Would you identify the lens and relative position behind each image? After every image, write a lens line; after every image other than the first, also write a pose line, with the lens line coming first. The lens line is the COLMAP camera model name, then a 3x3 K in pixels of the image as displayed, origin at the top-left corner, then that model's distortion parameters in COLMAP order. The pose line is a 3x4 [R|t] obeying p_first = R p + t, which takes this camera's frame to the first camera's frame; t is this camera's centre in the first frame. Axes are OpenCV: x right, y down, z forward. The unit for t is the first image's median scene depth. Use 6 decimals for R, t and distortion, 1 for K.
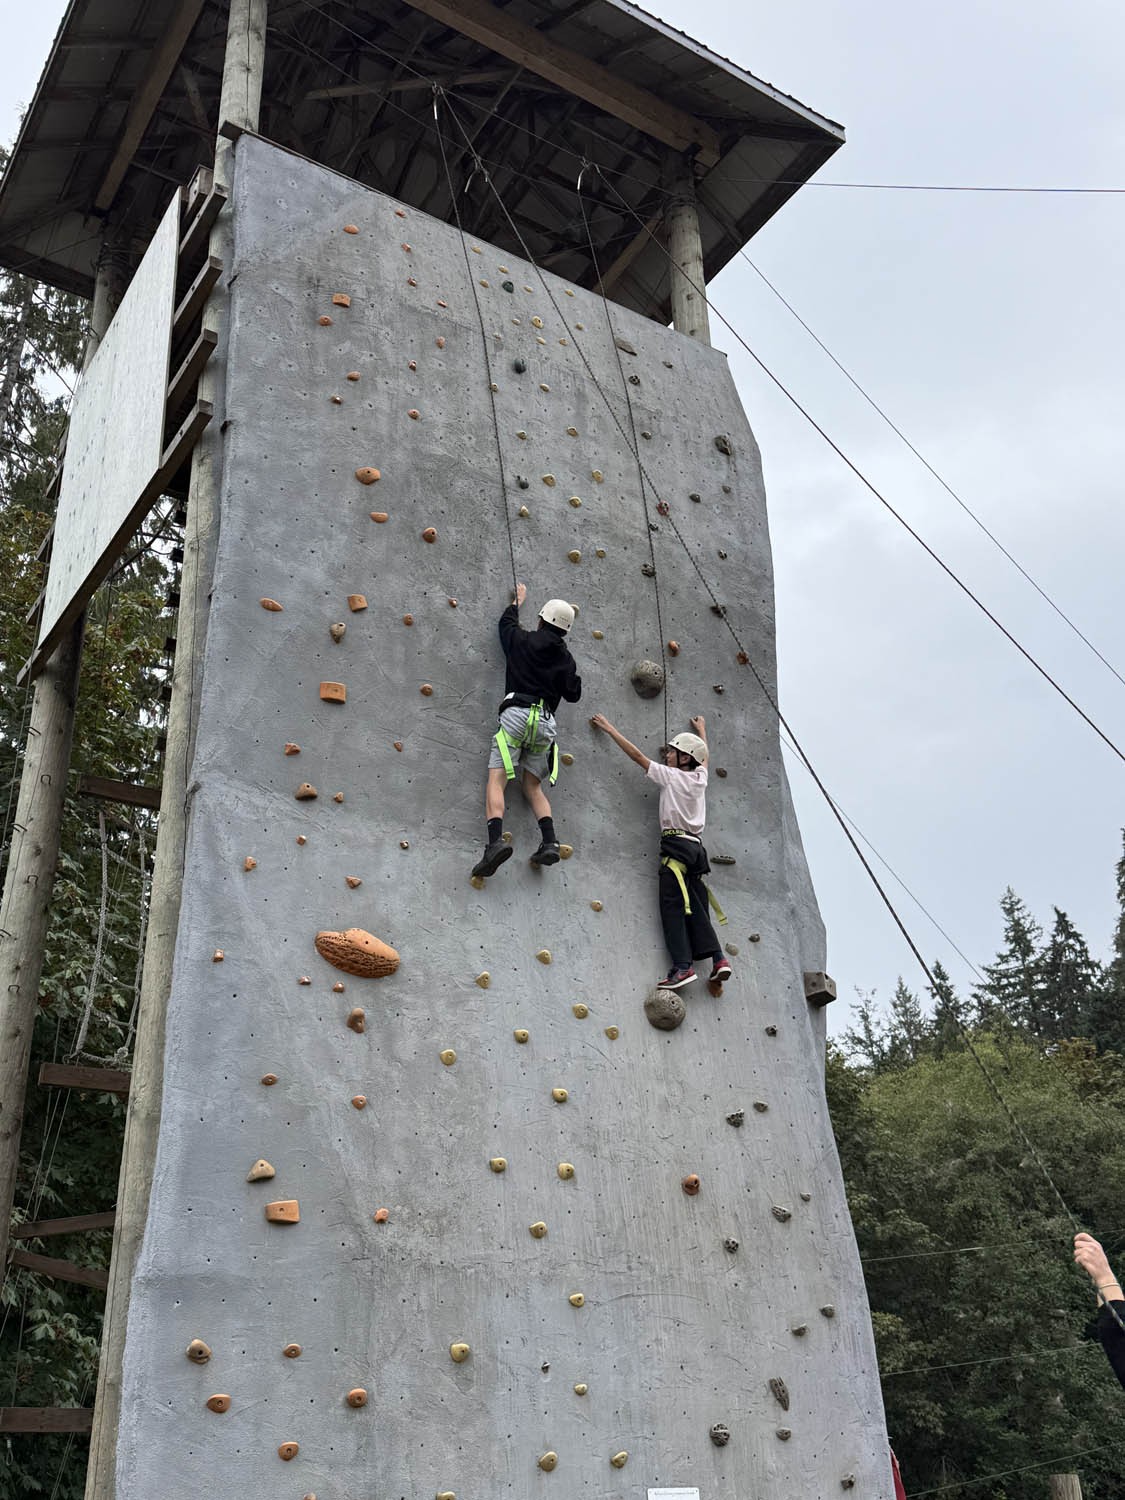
lens RADIAL K [[1473.1, 0, 553.0], [0, 1473.1, 746.6], [0, 0, 1]] dist [0.207084, -0.484901]
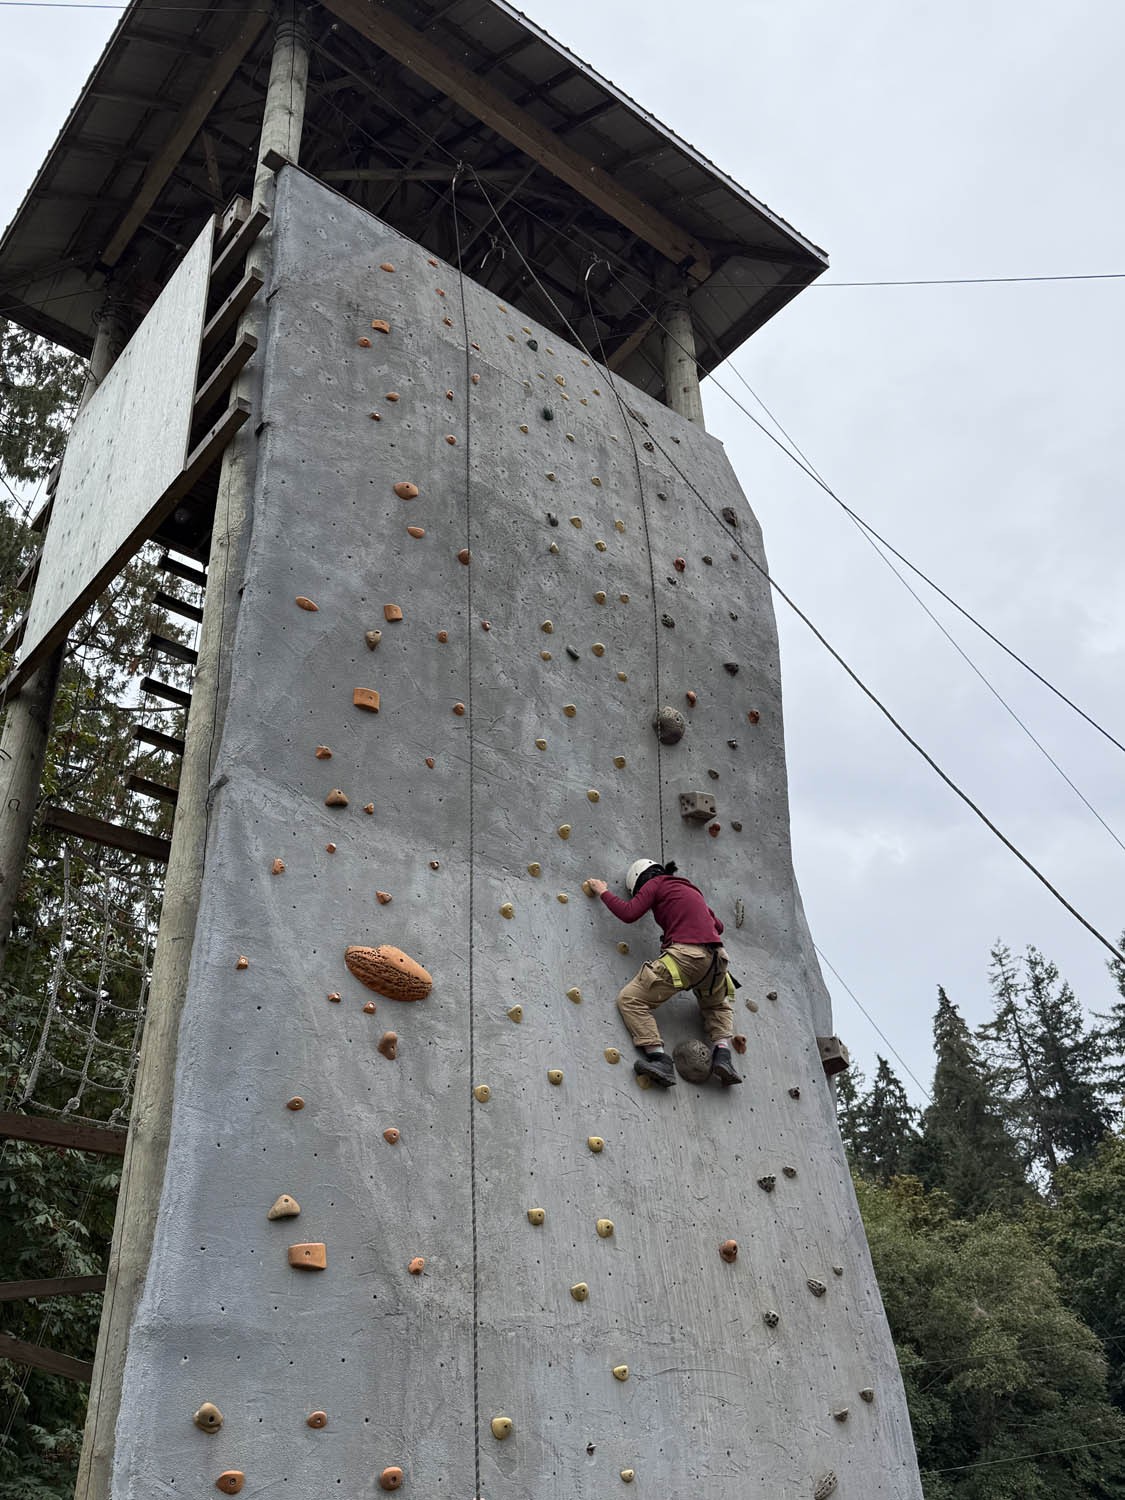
lens RADIAL K [[1350.5, 0, 558.3], [0, 1350.5, 743.3], [0, 0, 1]] dist [0.198775, -0.452407]
pose [[0.993607, 0.060719, 0.095177, -0.103378], [-0.049964, 0.992499, -0.111577, 0.077637], [-0.101238, 0.106108, 0.989188, 0.132153]]
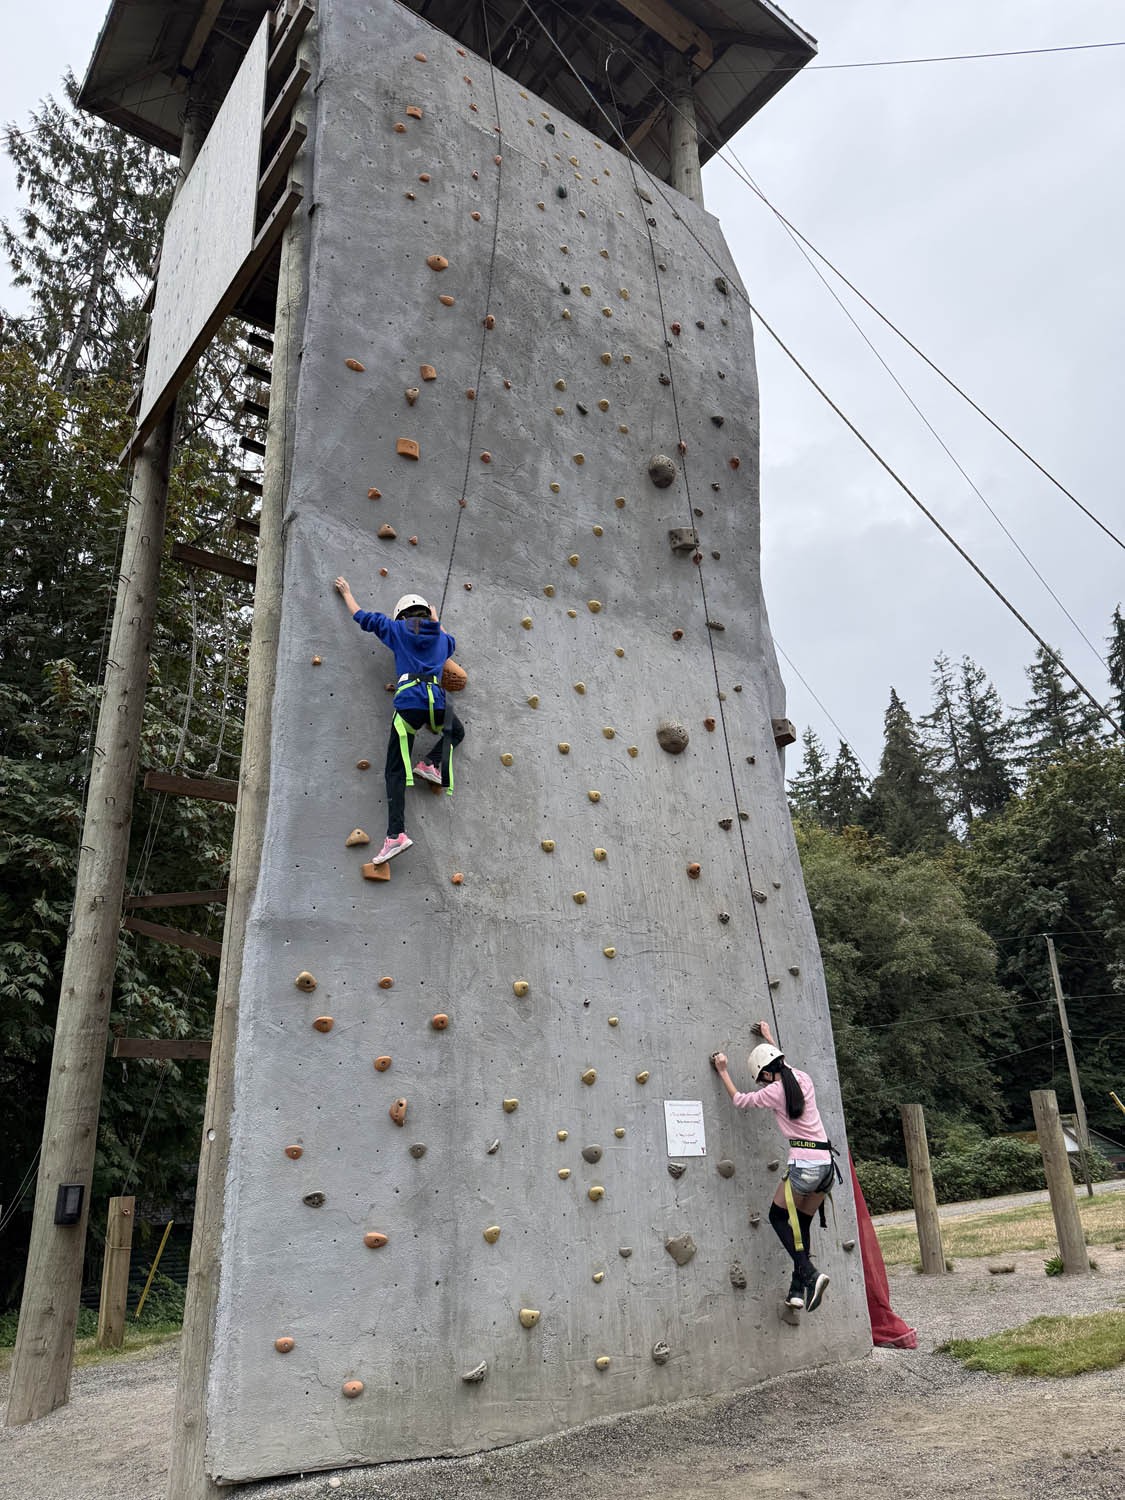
lens RADIAL K [[1047.8, 0, 561.0], [0, 1047.8, 751.5], [0, 0, 1]] dist [0.156375, -0.311563]
pose [[0.996895, 0.034919, 0.070575, -0.077147], [-0.043407, 0.991512, 0.122555, 0.086055], [-0.065697, -0.125238, 0.989949, 0.144028]]
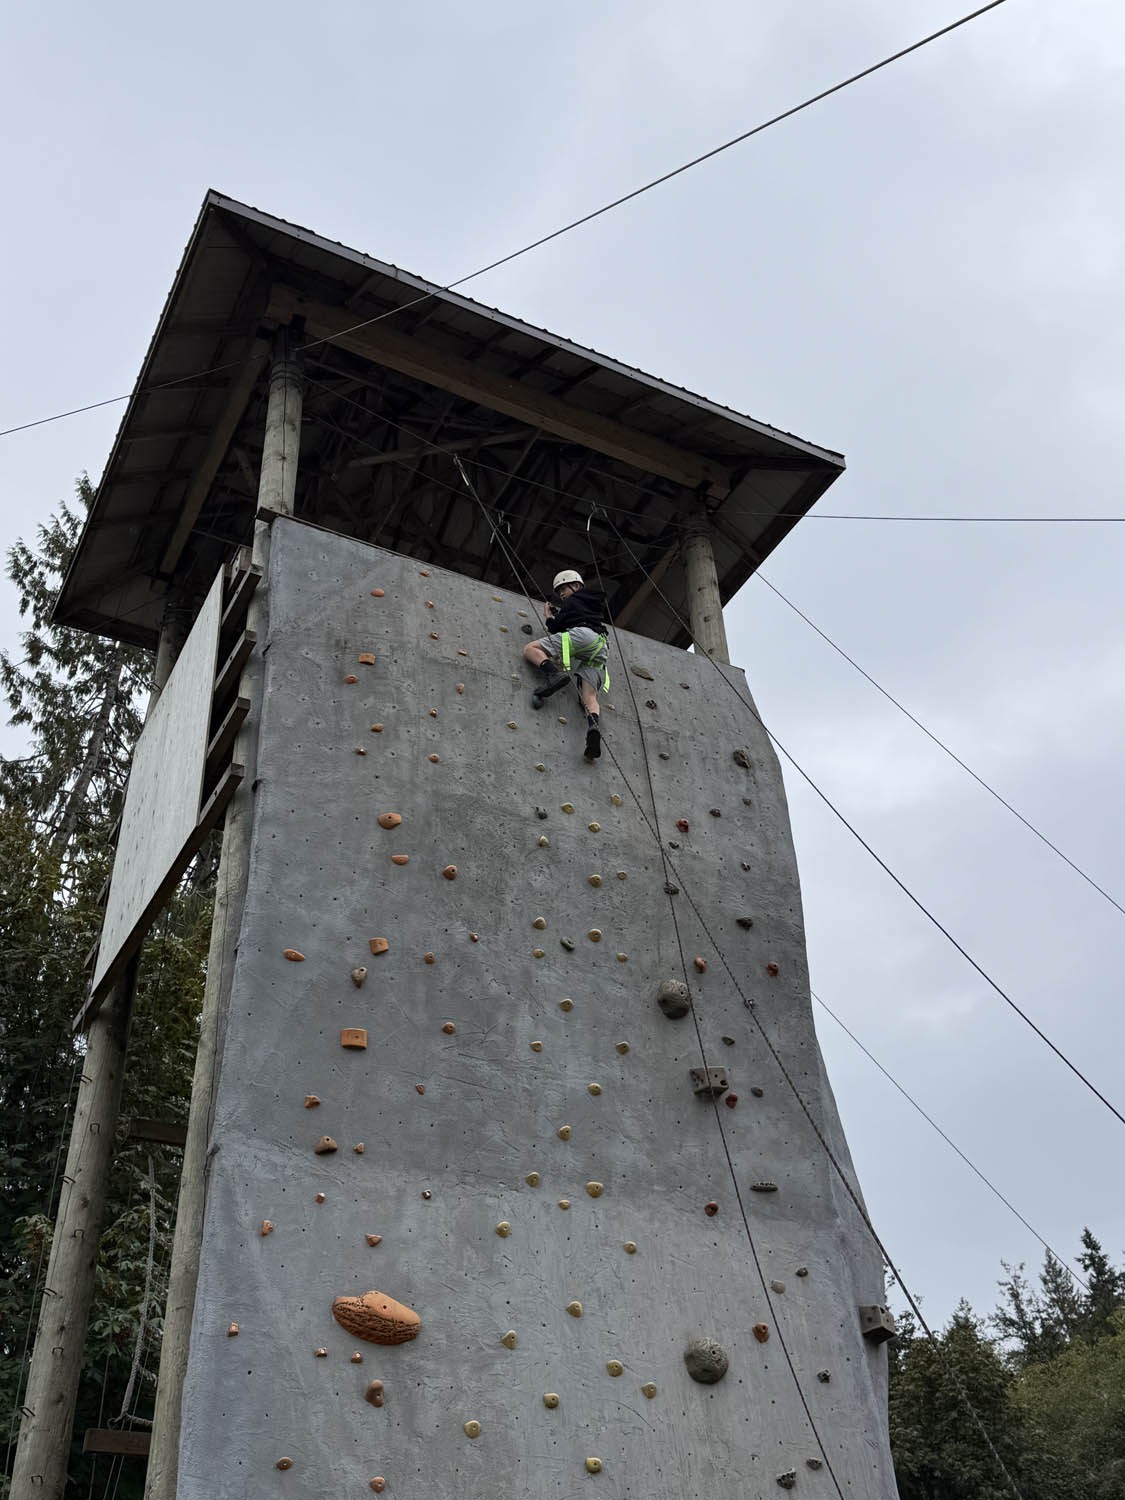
lens RADIAL K [[1471.5, 0, 562.5], [0, 1471.5, 737.3], [0, 0, 1]] dist [0.203694, -0.445247]
pose [[0.996533, -0.060843, -0.056744, 0.062146], [0.049502, 0.981797, -0.183368, -0.043569], [0.066868, 0.179923, 0.981405, -0.030070]]
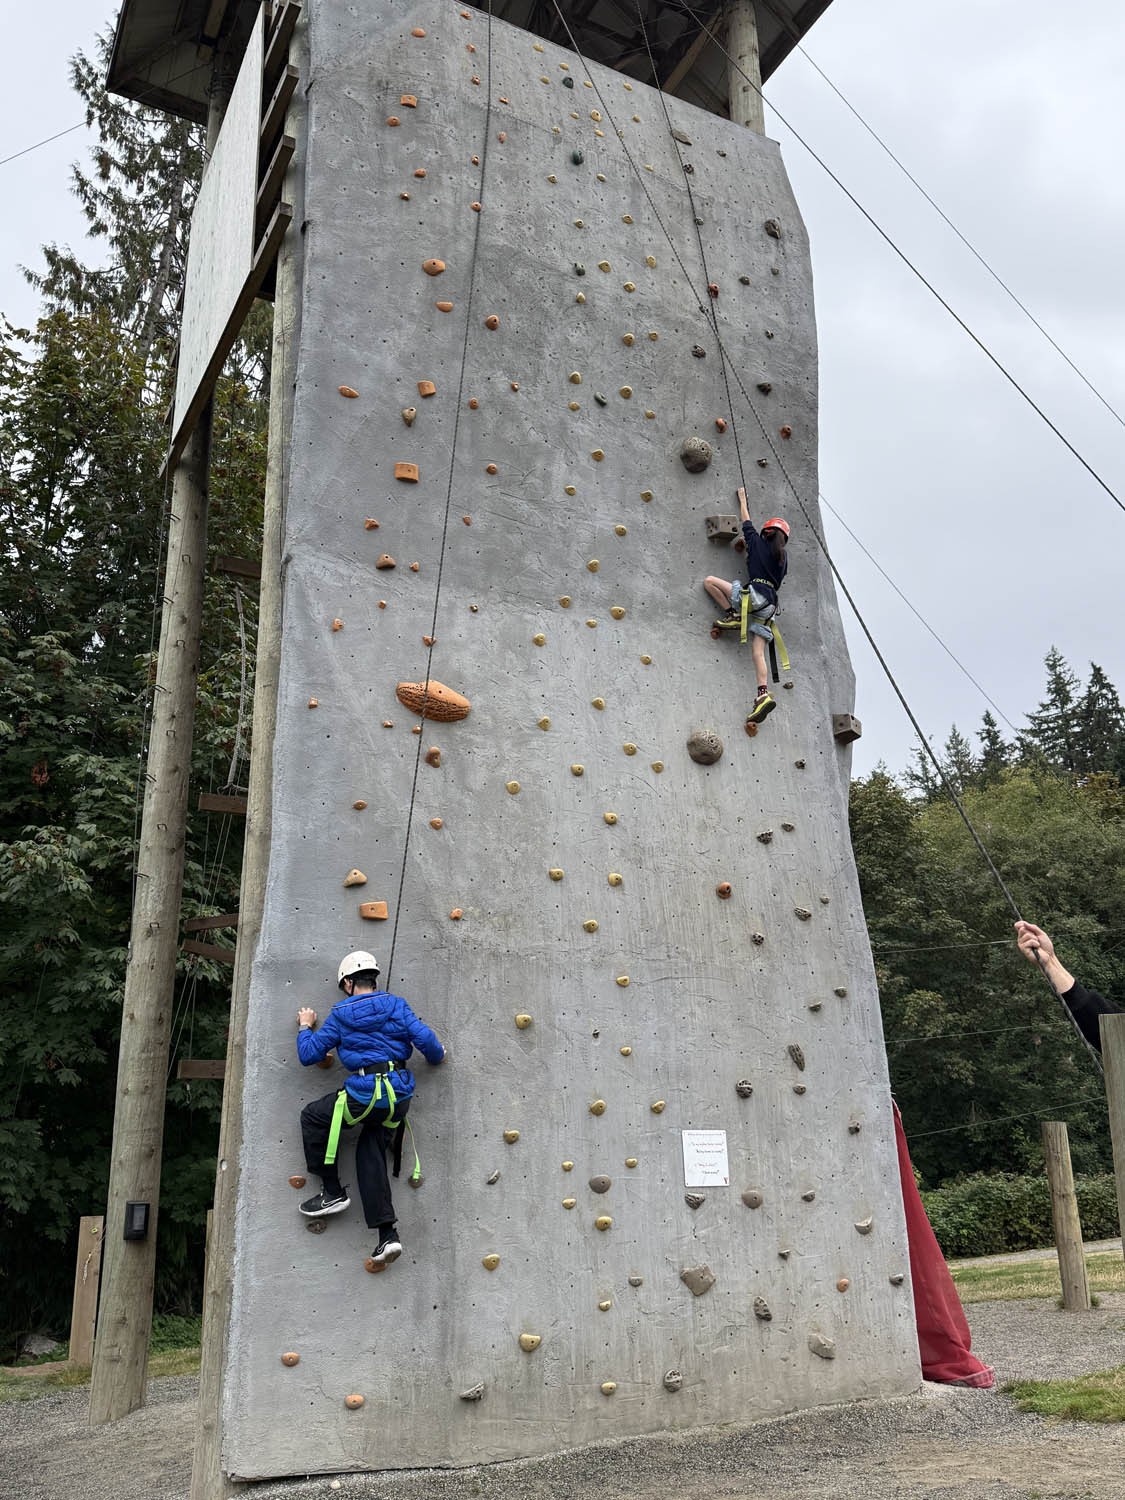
lens RADIAL K [[1220.6, 0, 557.0], [0, 1220.6, 754.3], [0, 0, 1]] dist [0.181782, -0.402414]
pose [[0.996272, -0.008883, -0.085806, 0.041902], [0.023612, 0.984778, 0.172208, 0.015178], [0.082970, -0.173592, 0.981316, 0.050221]]
